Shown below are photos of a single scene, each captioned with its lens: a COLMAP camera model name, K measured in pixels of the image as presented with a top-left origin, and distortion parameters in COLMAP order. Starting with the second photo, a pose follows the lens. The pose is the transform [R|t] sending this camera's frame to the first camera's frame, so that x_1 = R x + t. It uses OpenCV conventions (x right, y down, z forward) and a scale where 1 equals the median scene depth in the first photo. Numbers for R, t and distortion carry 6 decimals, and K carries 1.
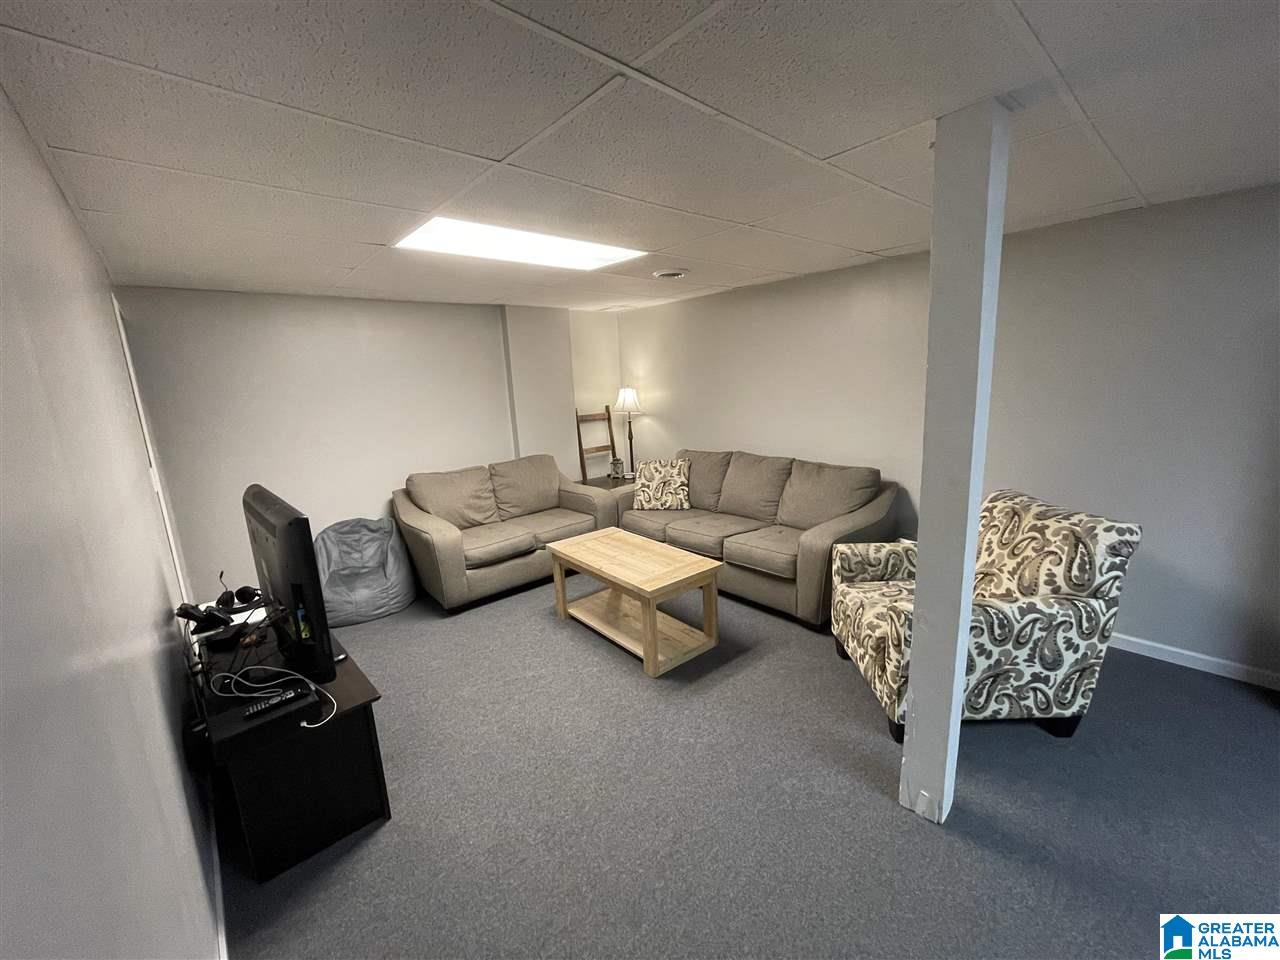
lens RADIAL K [[513.9, 0, 631.7], [0, 513.9, 488.3], [0, 0, 1]] dist [-0.004074, 0.002079]
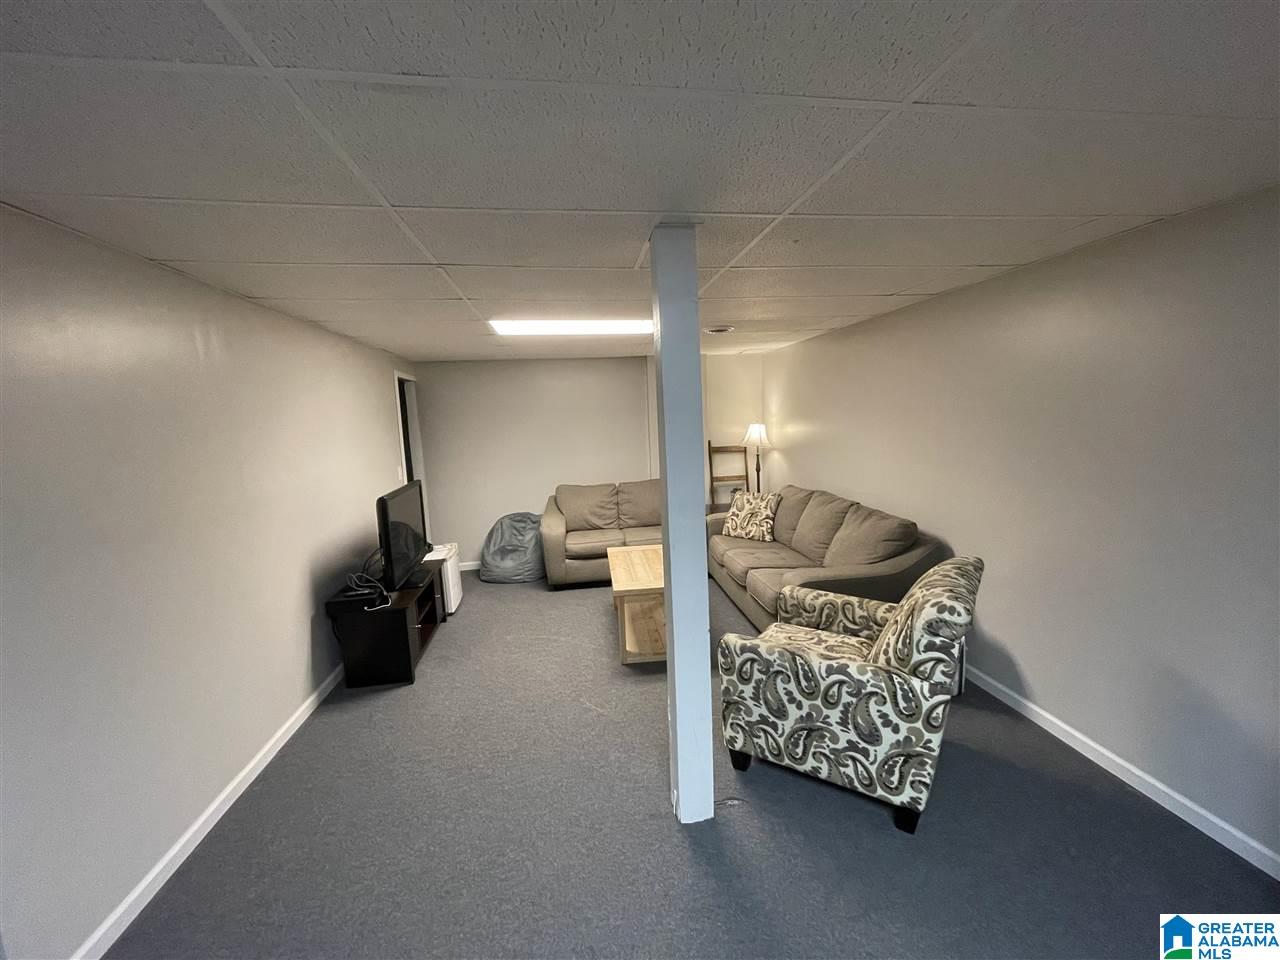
lens RADIAL K [[513.9, 0, 644.6], [0, 513.9, 491.9], [0, 0, 1]] dist [-0.004074, 0.002079]
pose [[0.838978, 0.094972, -0.535813, 0.931176], [-0.116030, 0.993230, -0.005632, -0.050544], [0.531651, 0.066896, 0.844318, -0.044630]]
